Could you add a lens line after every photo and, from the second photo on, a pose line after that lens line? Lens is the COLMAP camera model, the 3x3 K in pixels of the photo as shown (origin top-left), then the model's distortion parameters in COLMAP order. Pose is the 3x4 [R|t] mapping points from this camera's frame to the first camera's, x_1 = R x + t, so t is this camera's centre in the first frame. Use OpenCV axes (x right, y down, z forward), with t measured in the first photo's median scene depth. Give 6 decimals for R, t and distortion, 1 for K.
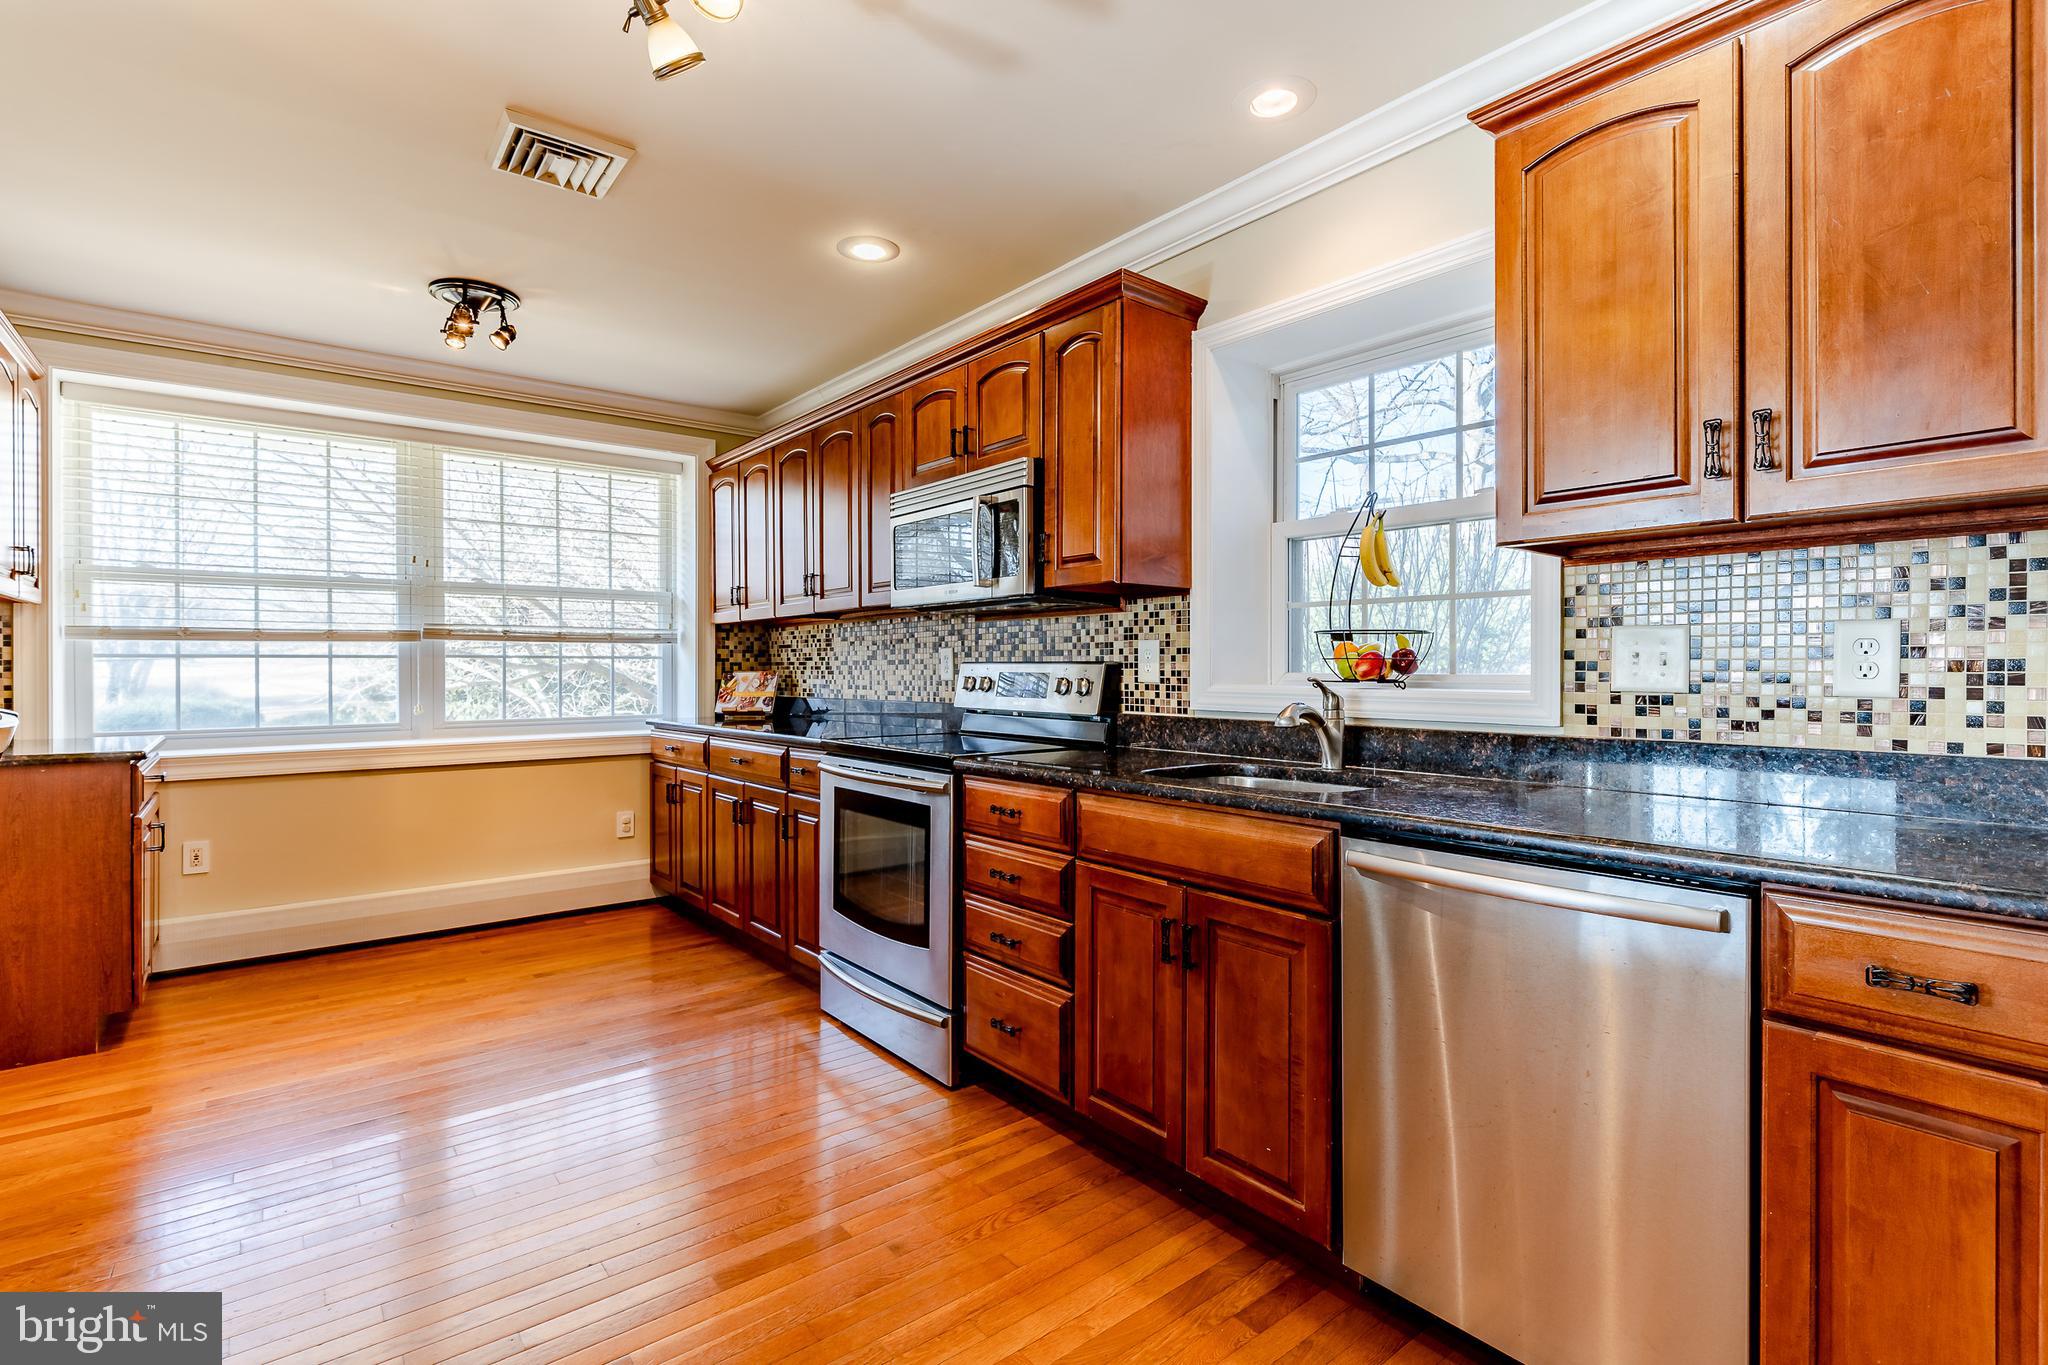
lens RADIAL K [[963.5, 0, 1026.0], [0, 963.5, 664.7], [0, 0, 1]] dist [-0.000096, -0.000071]
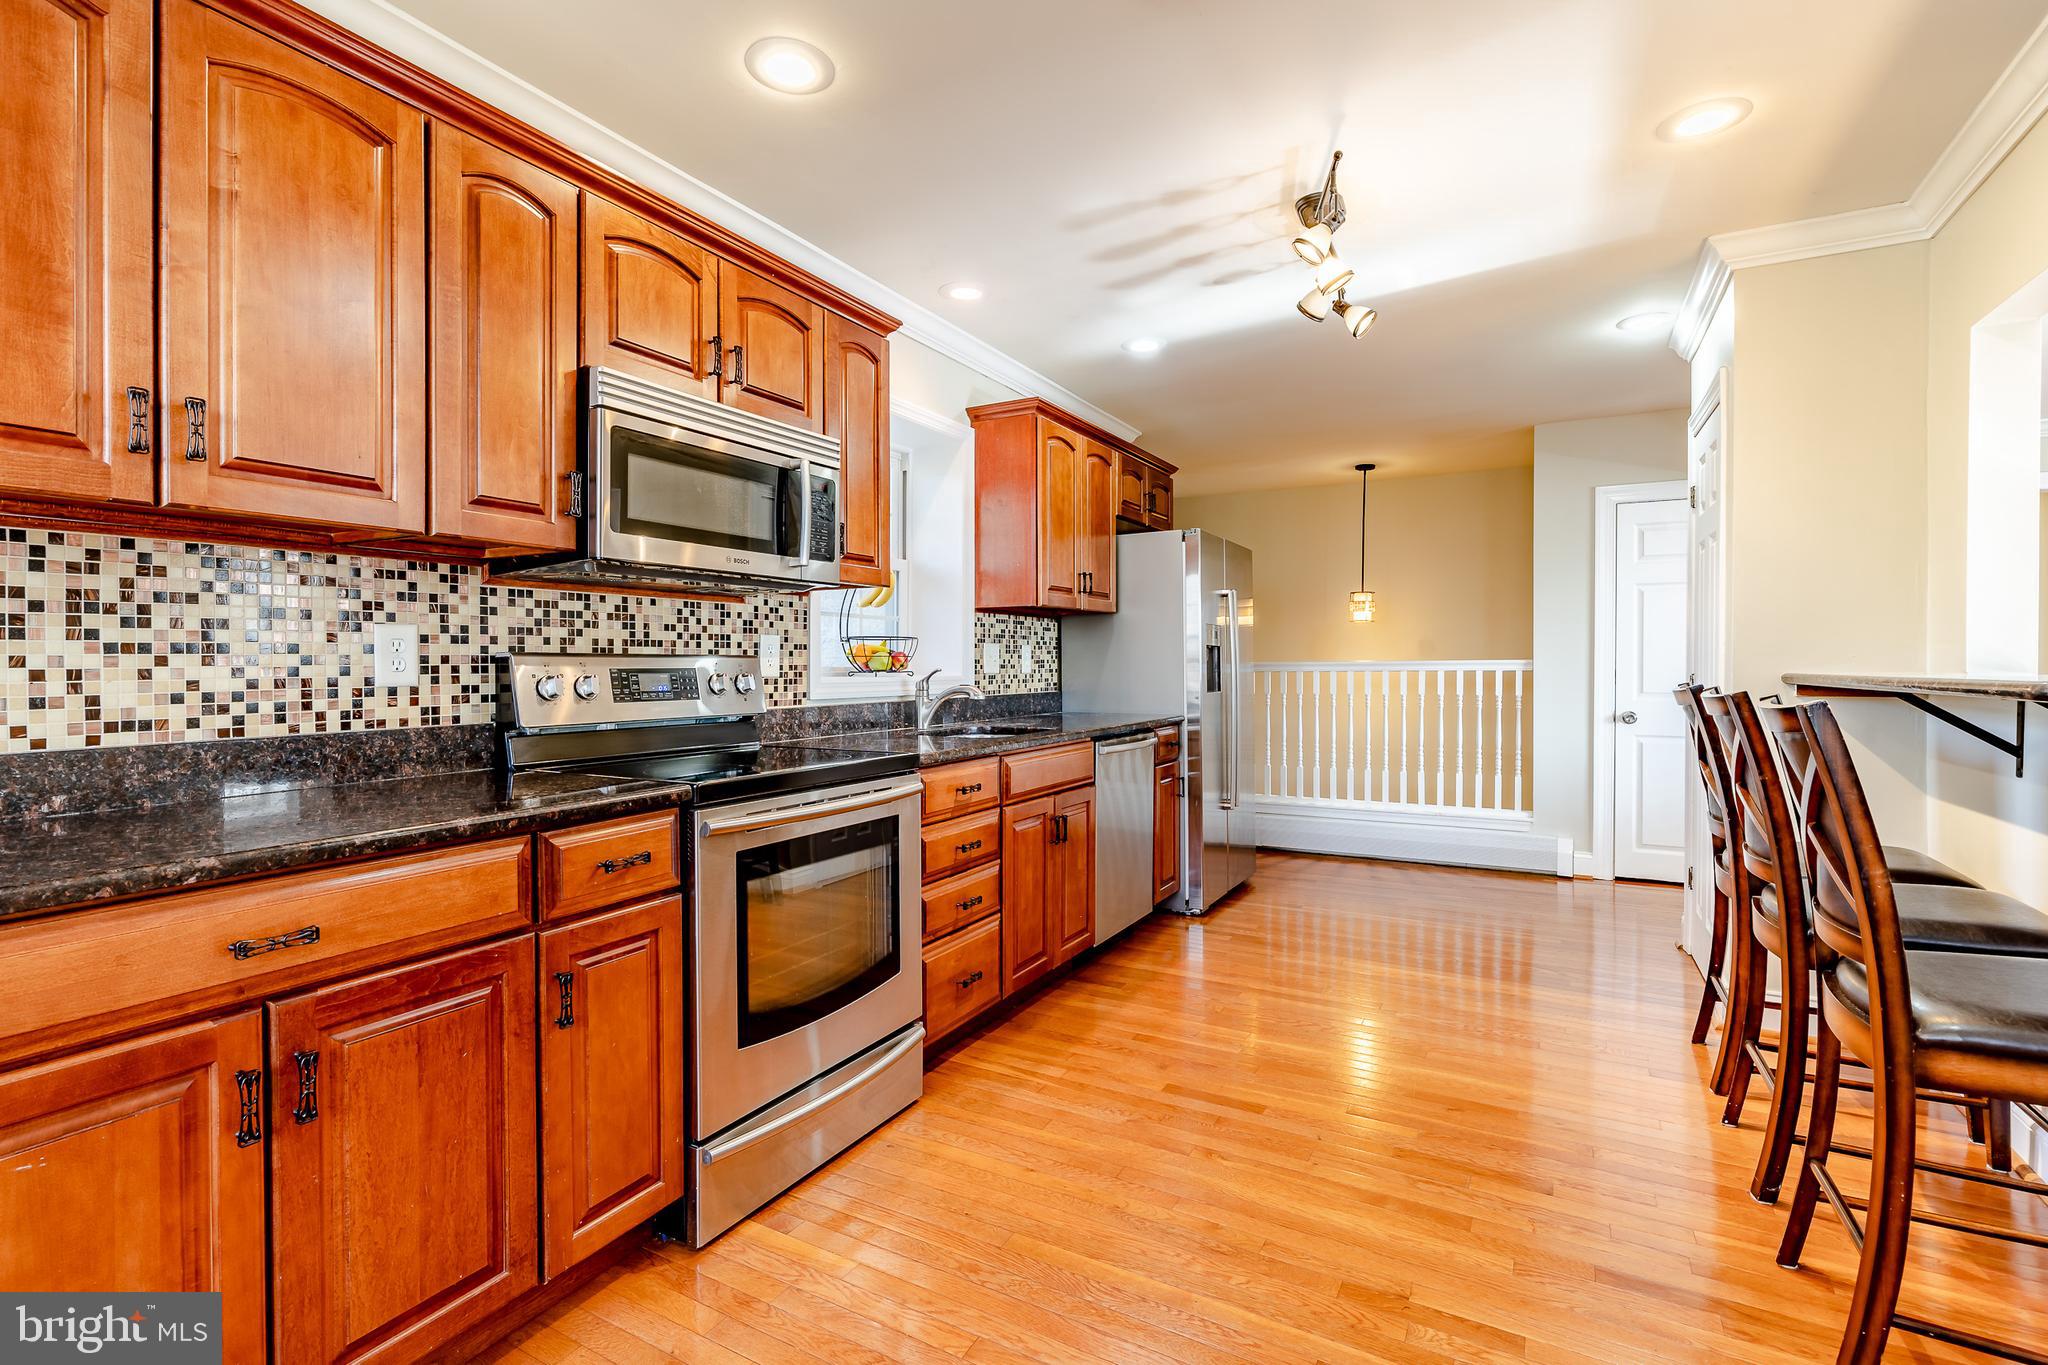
lens RADIAL K [[963.5, 0, 1026.0], [0, 963.5, 664.7], [0, 0, 1]] dist [-0.000096, -0.000071]
pose [[-0.386860, -0.002547, 0.922135, -0.901249], [-0.004018, 0.999991, 0.001077, 0.003461], [-0.922130, -0.003288, -0.386867, 1.137934]]
